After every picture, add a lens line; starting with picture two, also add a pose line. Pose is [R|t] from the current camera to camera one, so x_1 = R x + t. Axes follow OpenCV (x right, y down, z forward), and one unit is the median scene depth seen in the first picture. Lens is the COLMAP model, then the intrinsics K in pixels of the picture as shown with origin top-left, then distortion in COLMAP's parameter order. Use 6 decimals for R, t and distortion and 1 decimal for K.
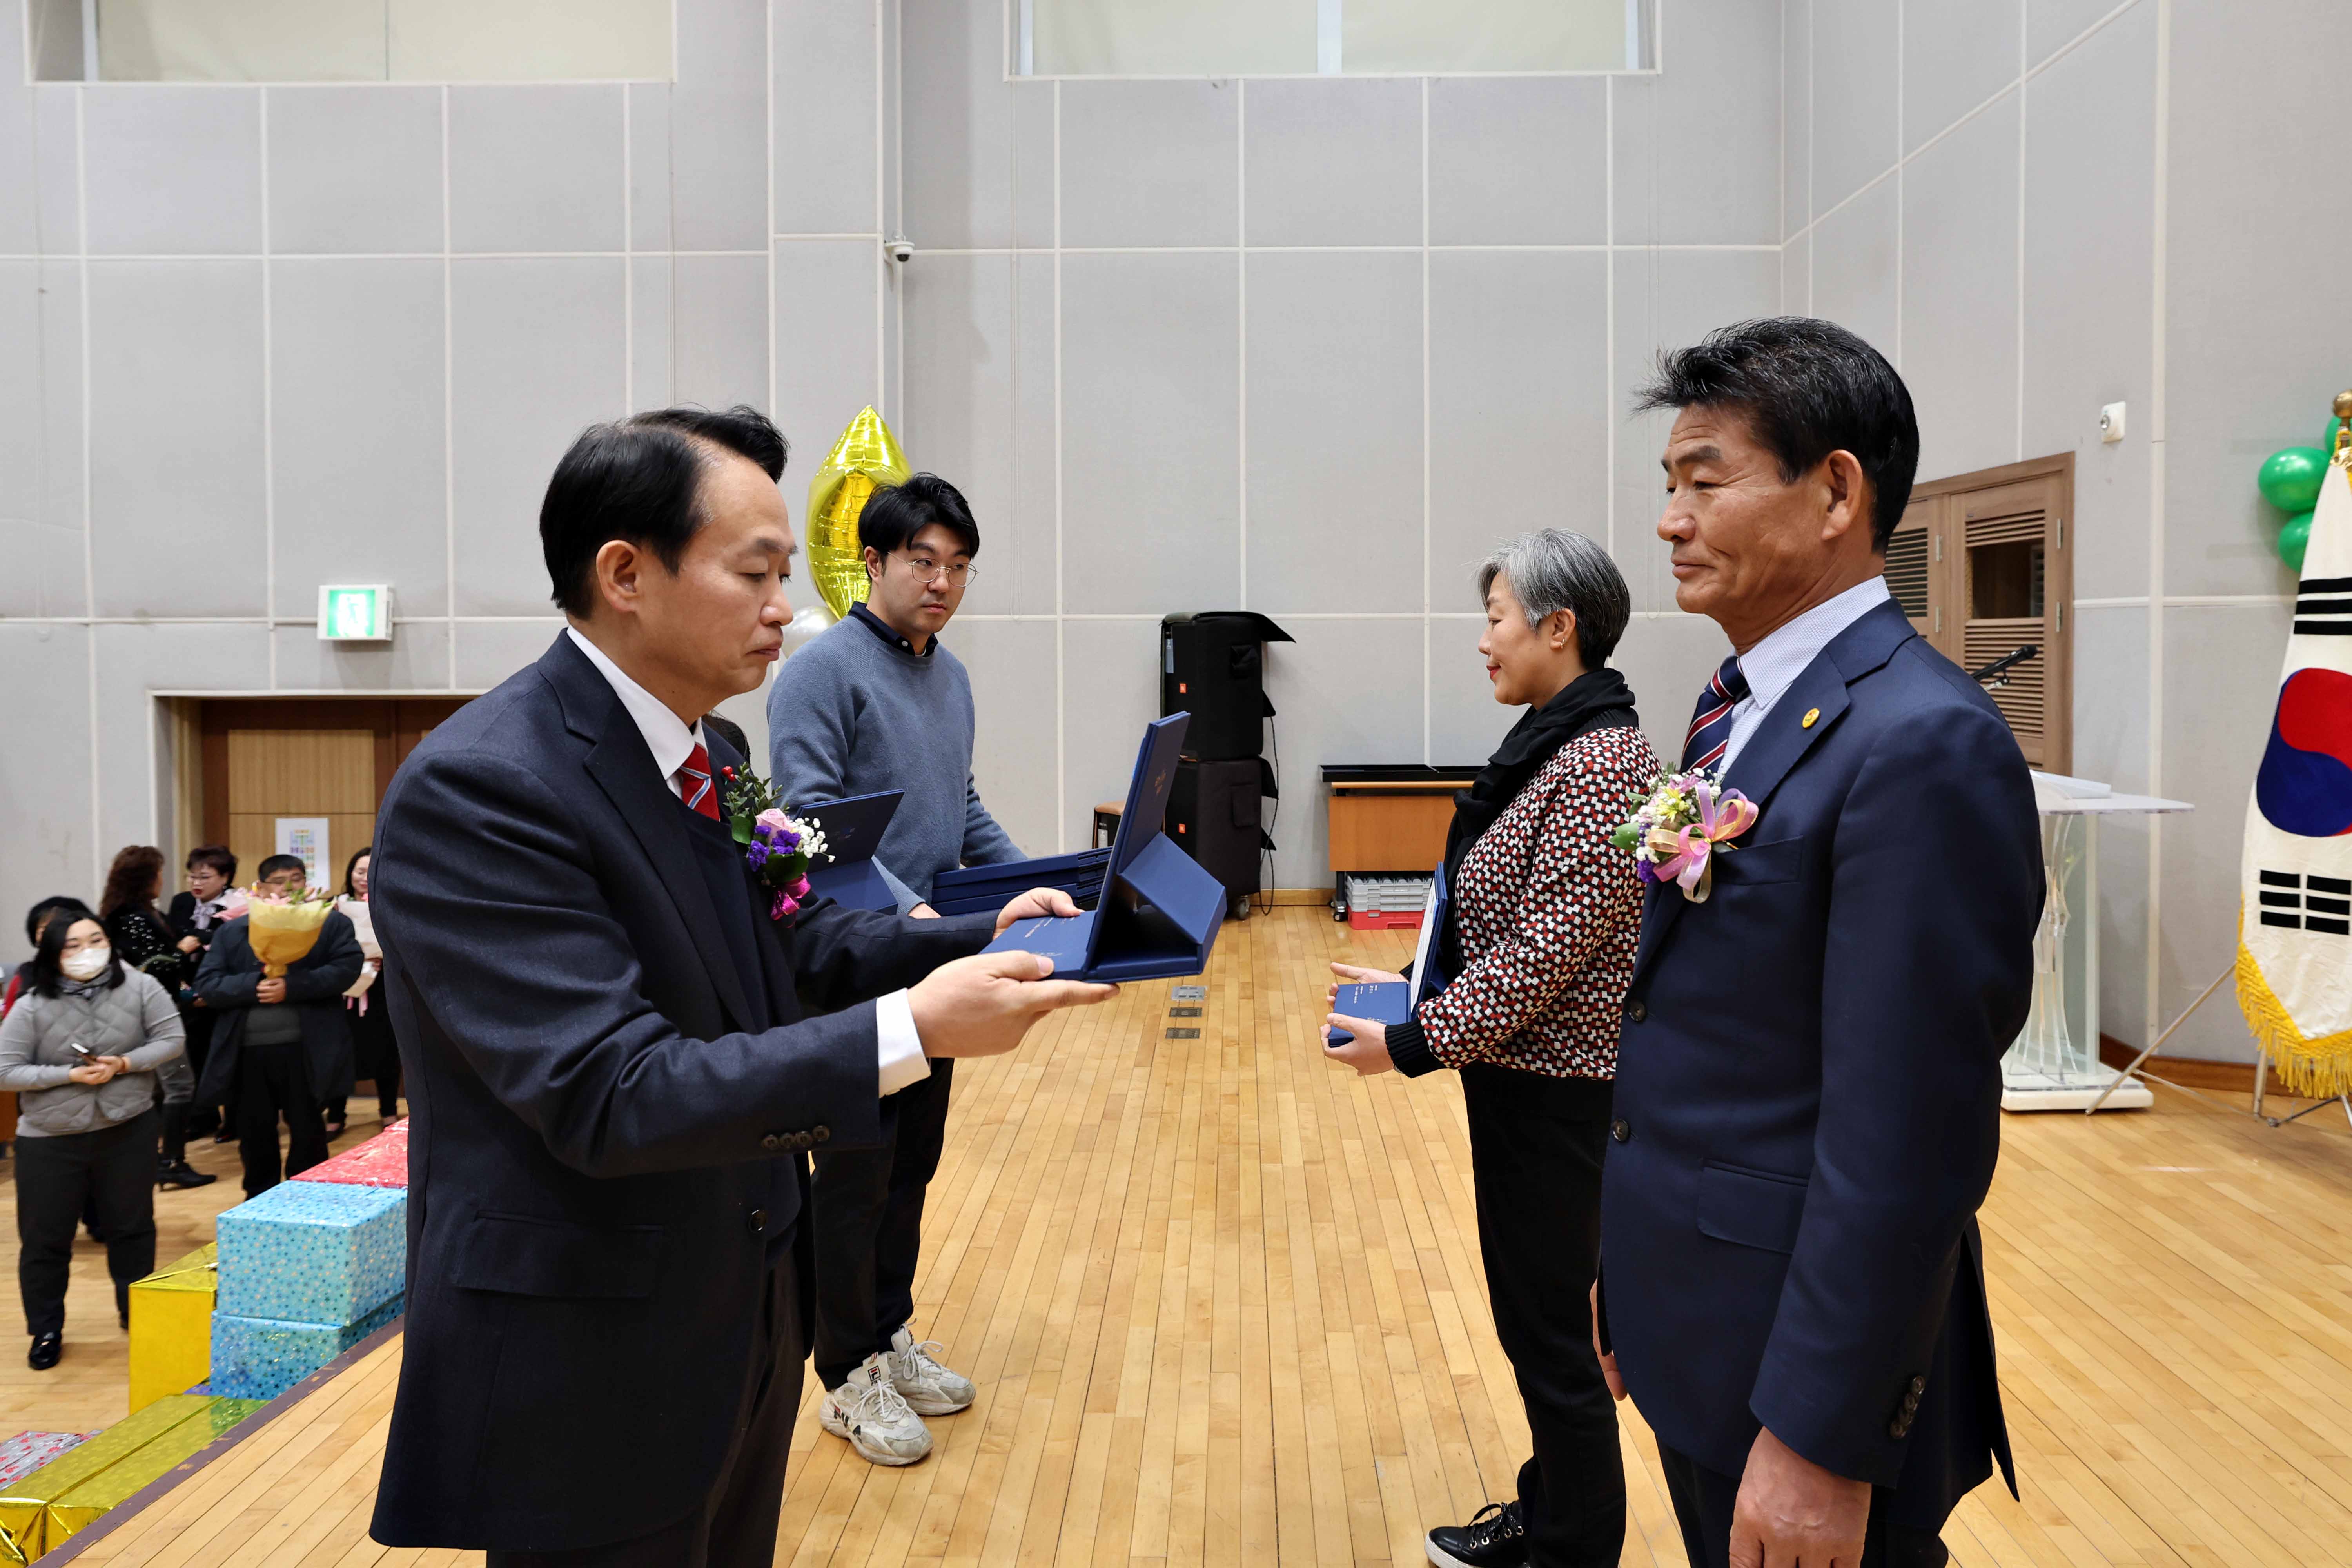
lens RADIAL K [[1377.4, 0, 1218.0], [0, 1377.4, 660.0], [0, 0, 1]] dist [-0.011667, 0.013700]
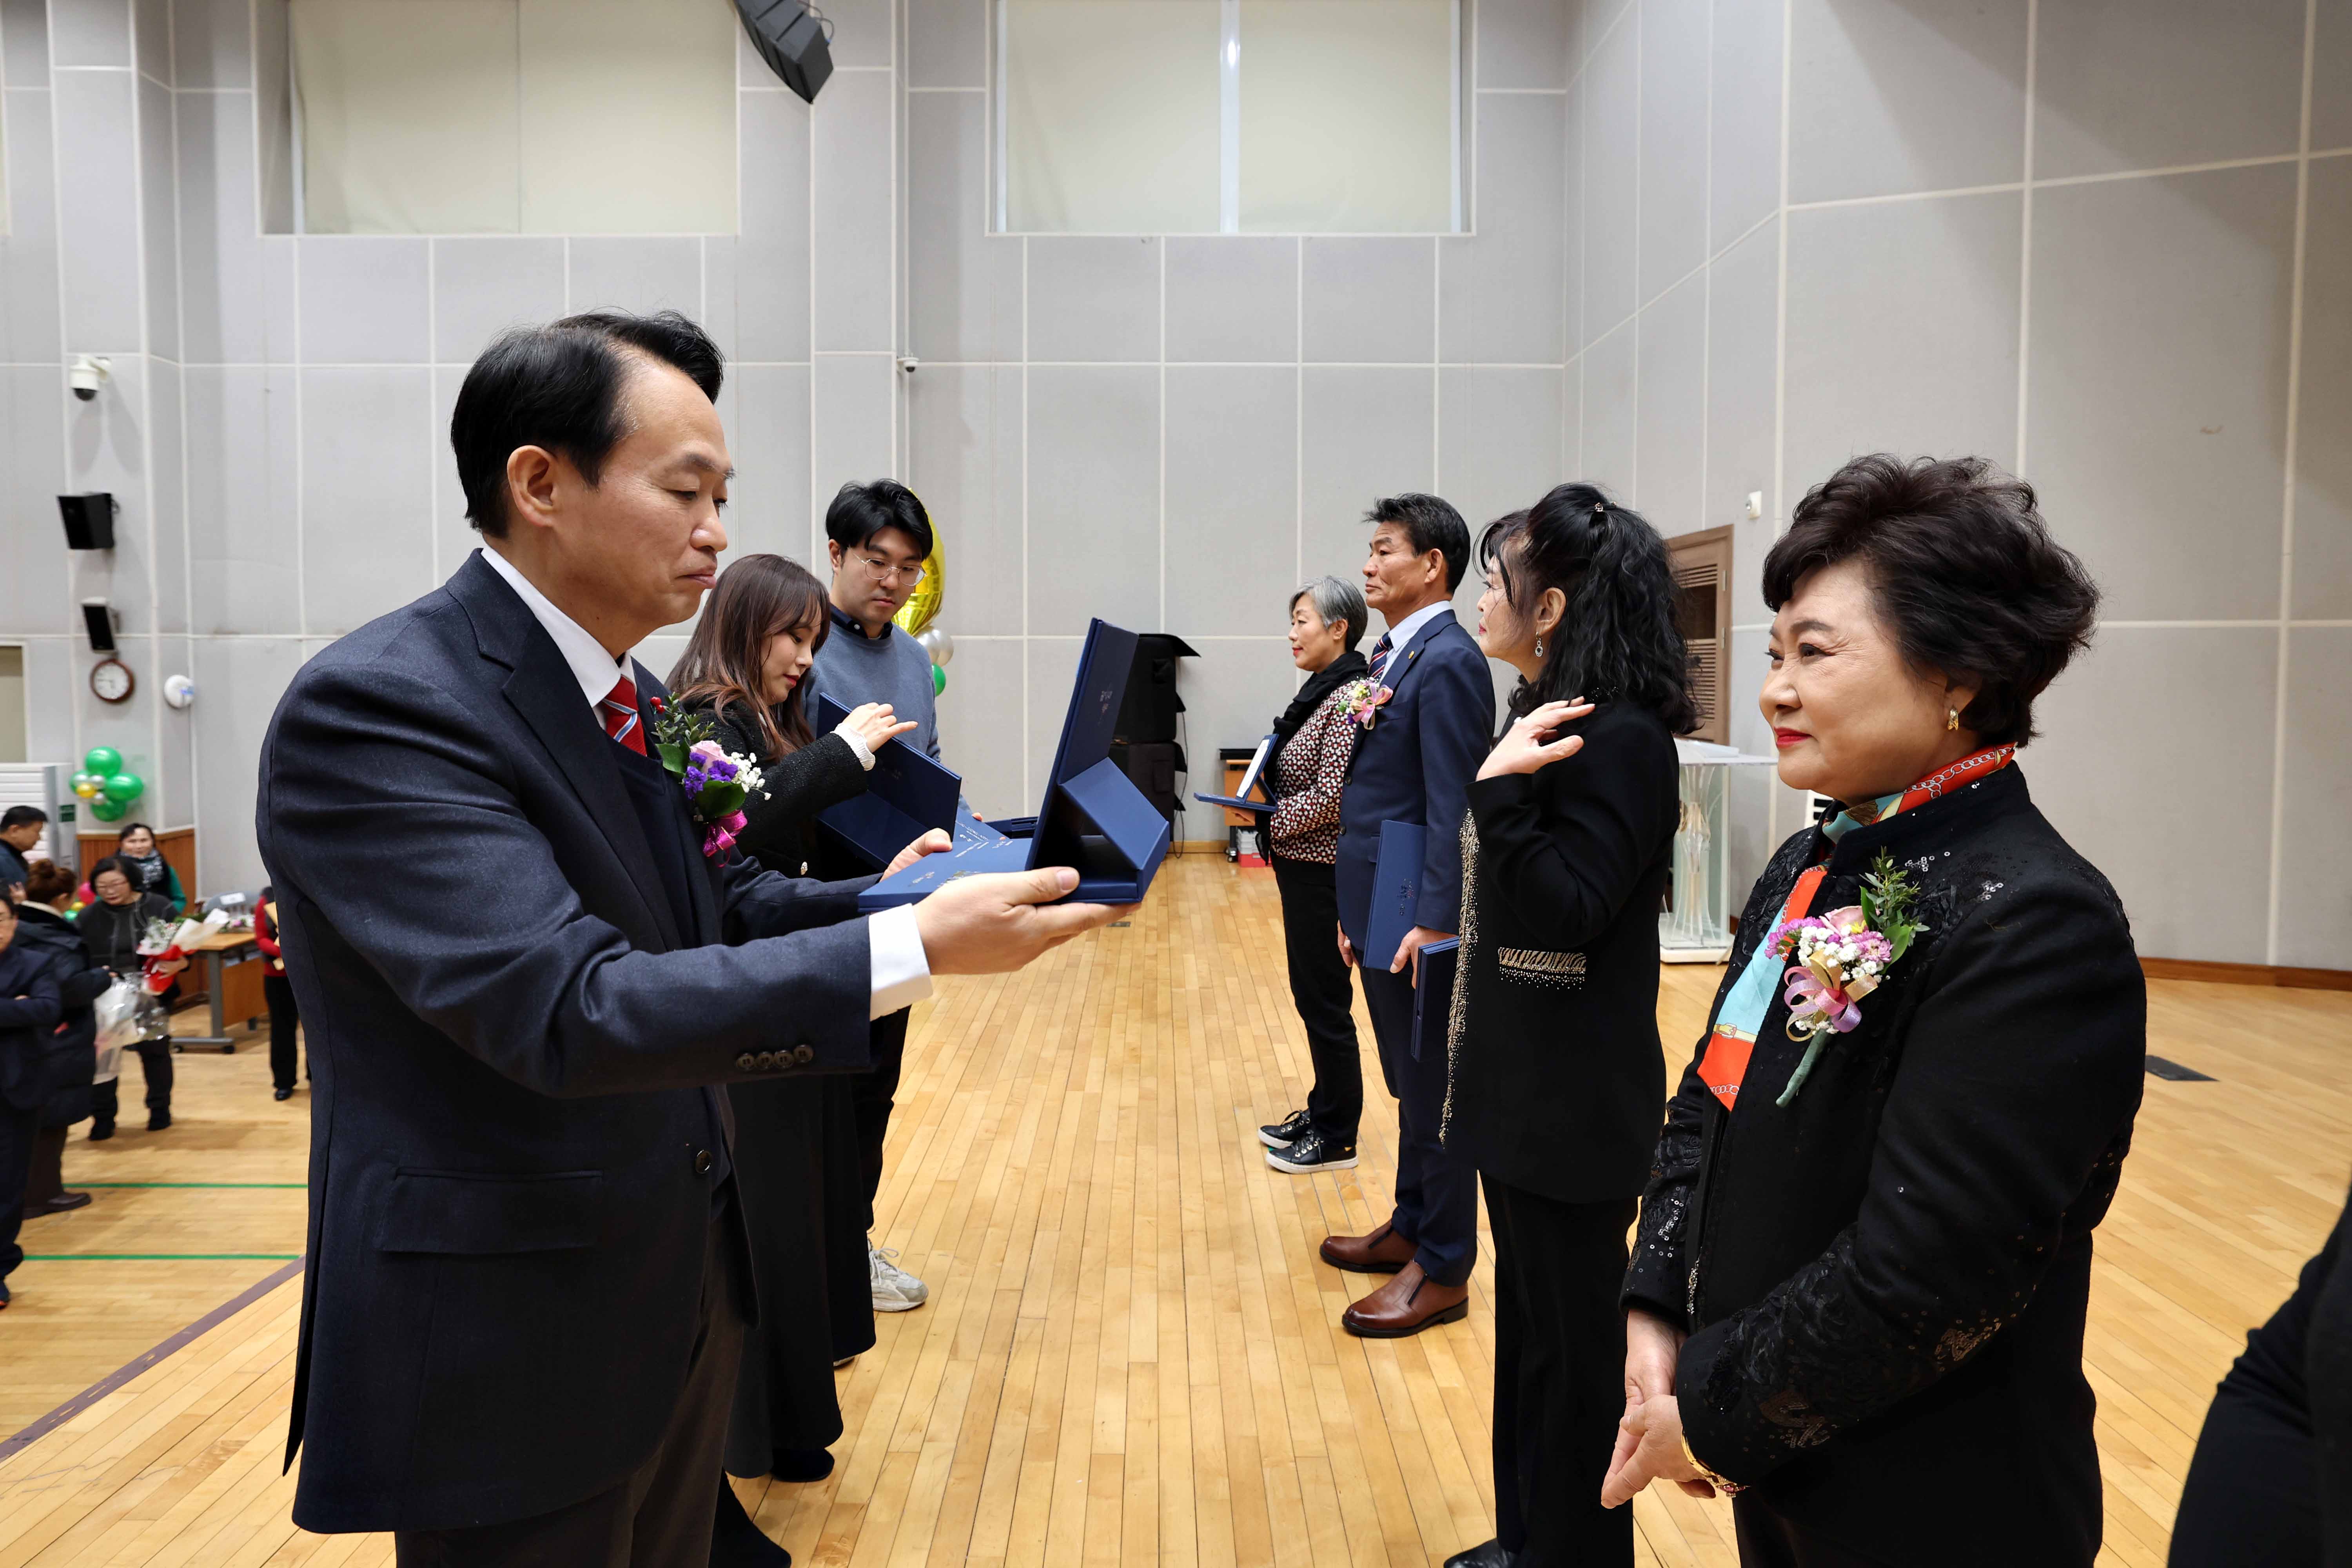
lens RADIAL K [[1212.5, 0, 1157.0], [0, 1212.5, 703.4], [0, 0, 1]] dist [-0.025004, 0.013252]
pose [[0.999904, 0.004779, 0.012968, -0.002012], [-0.004957, 0.999893, 0.013755, 0.016595], [-0.012901, -0.013818, 0.999821, -0.190890]]
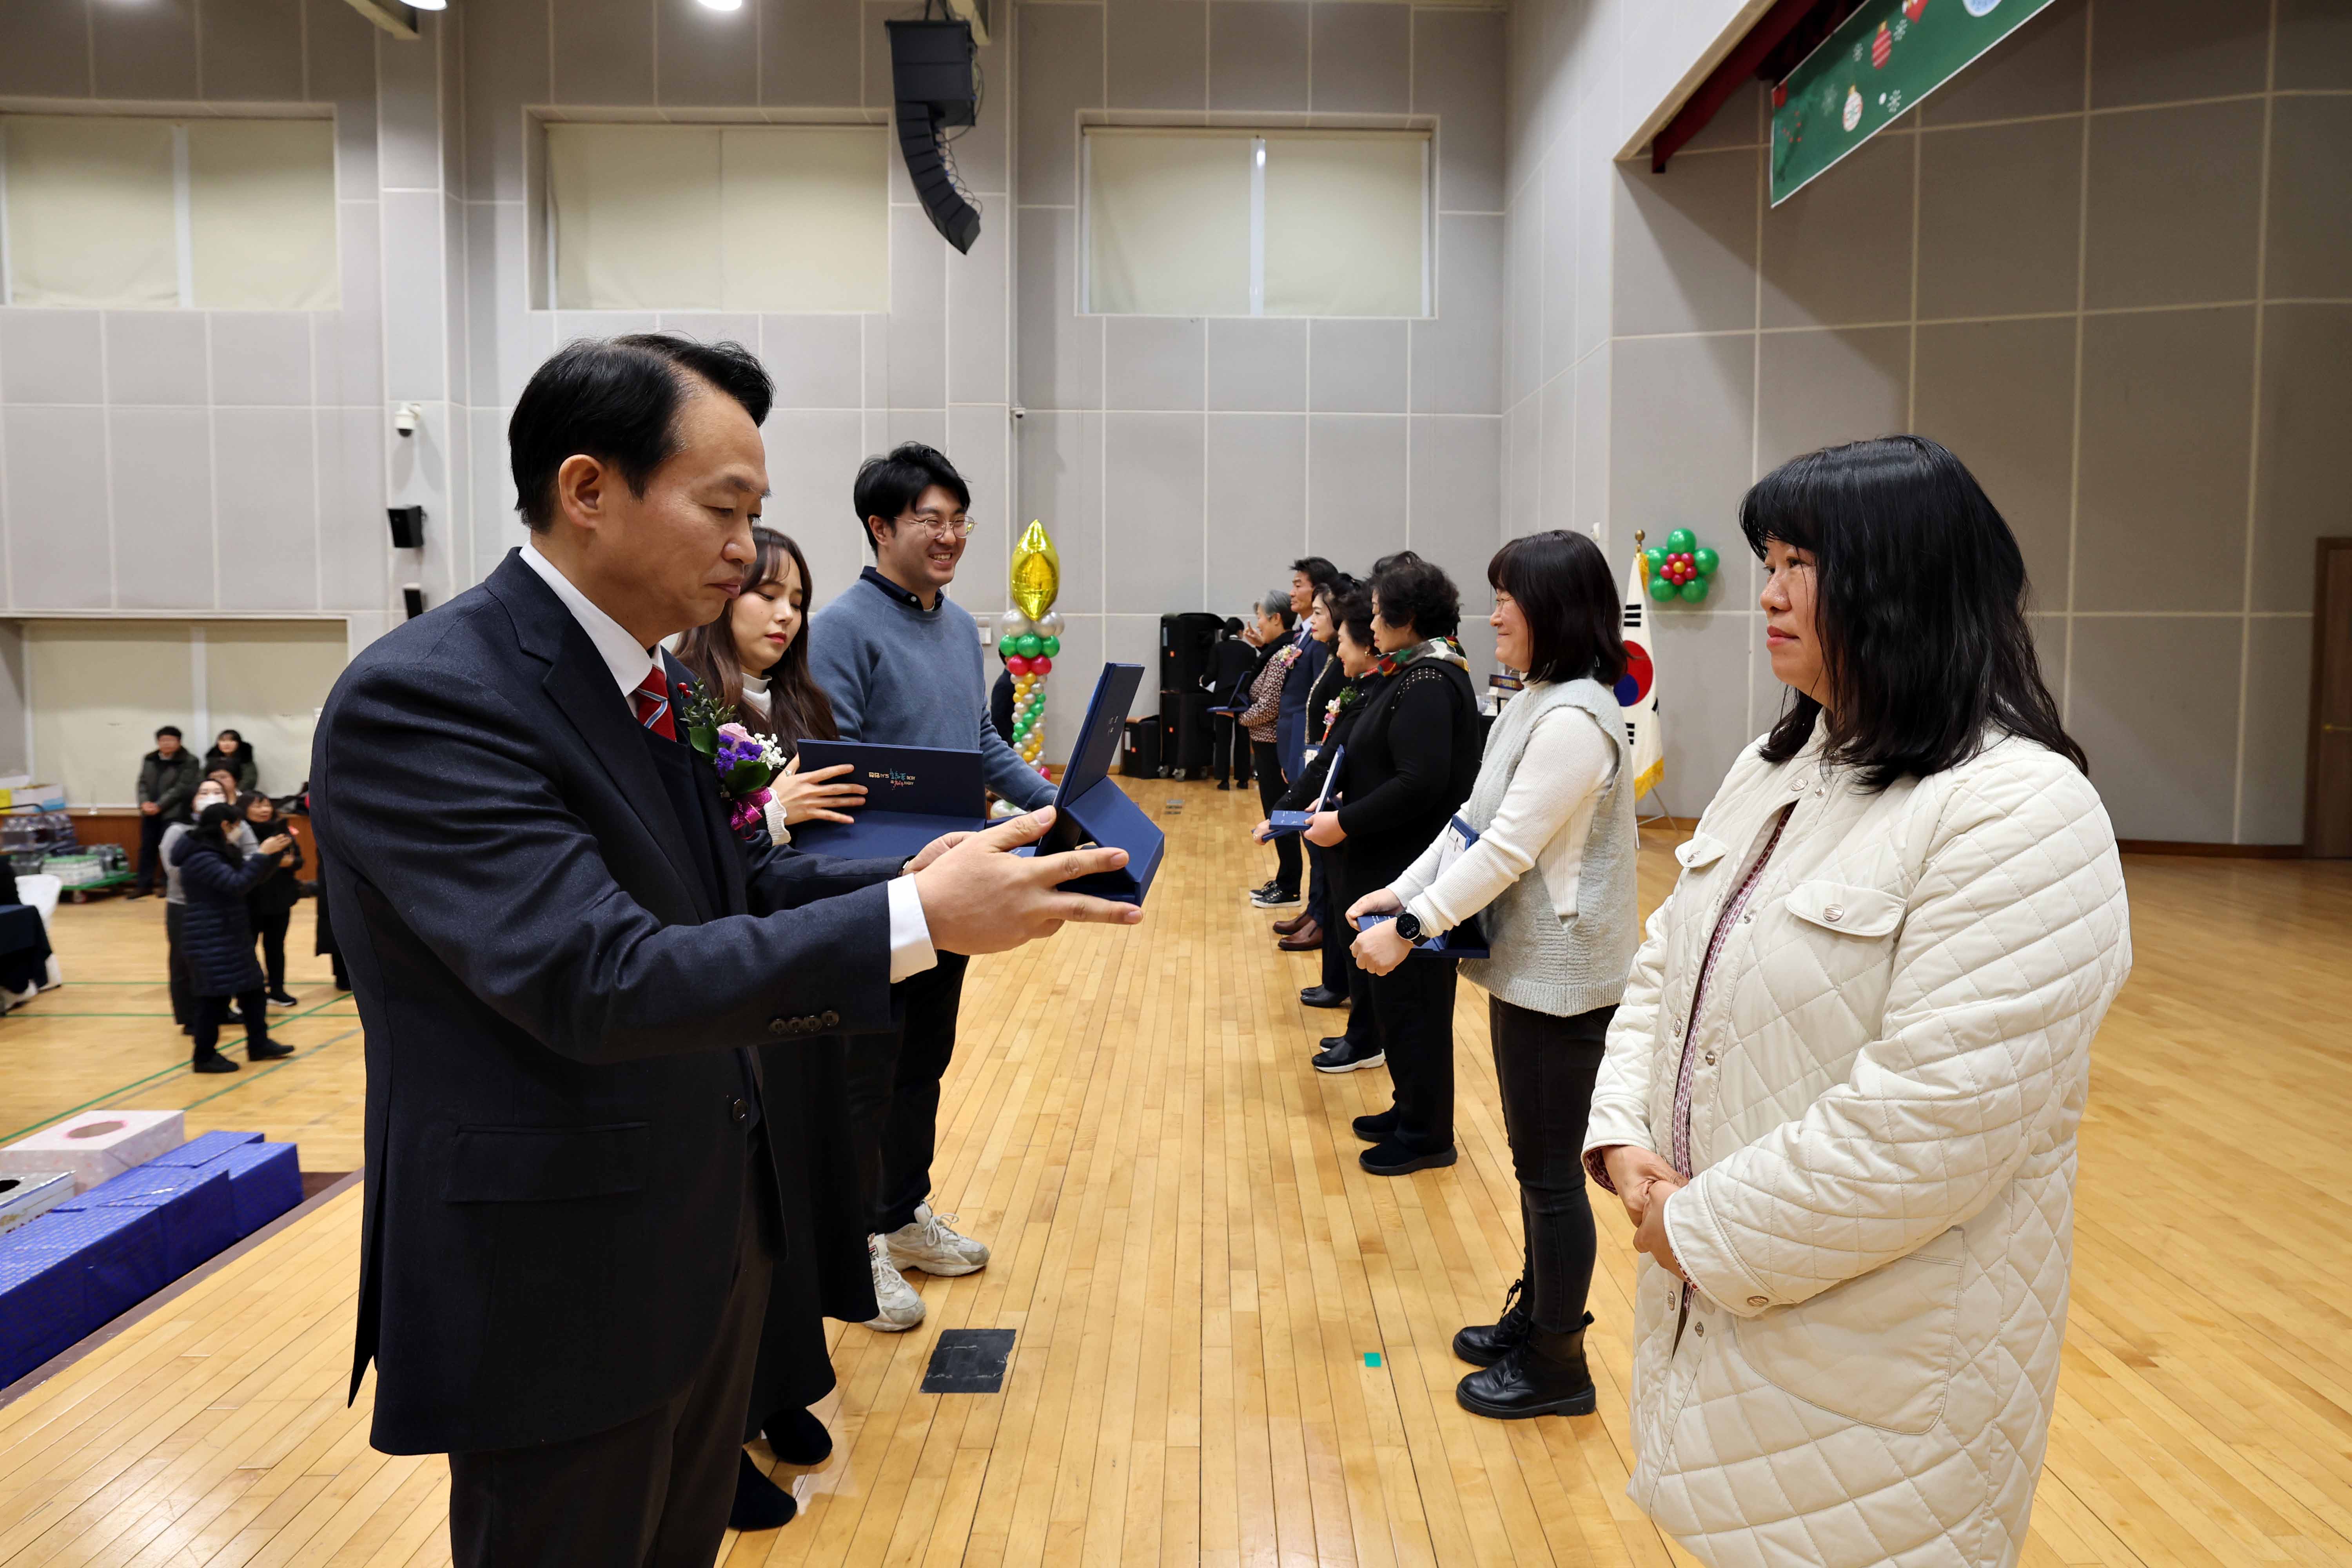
lens RADIAL K [[1190.2, 0, 1246.4], [0, 1190.2, 686.1], [0, 0, 1]] dist [-0.026074, 0.012503]
pose [[0.999045, 0.006832, 0.043150, 0.005175], [-0.007961, 0.999629, 0.026062, 0.020399], [-0.042956, -0.026381, 0.998729, -0.596841]]
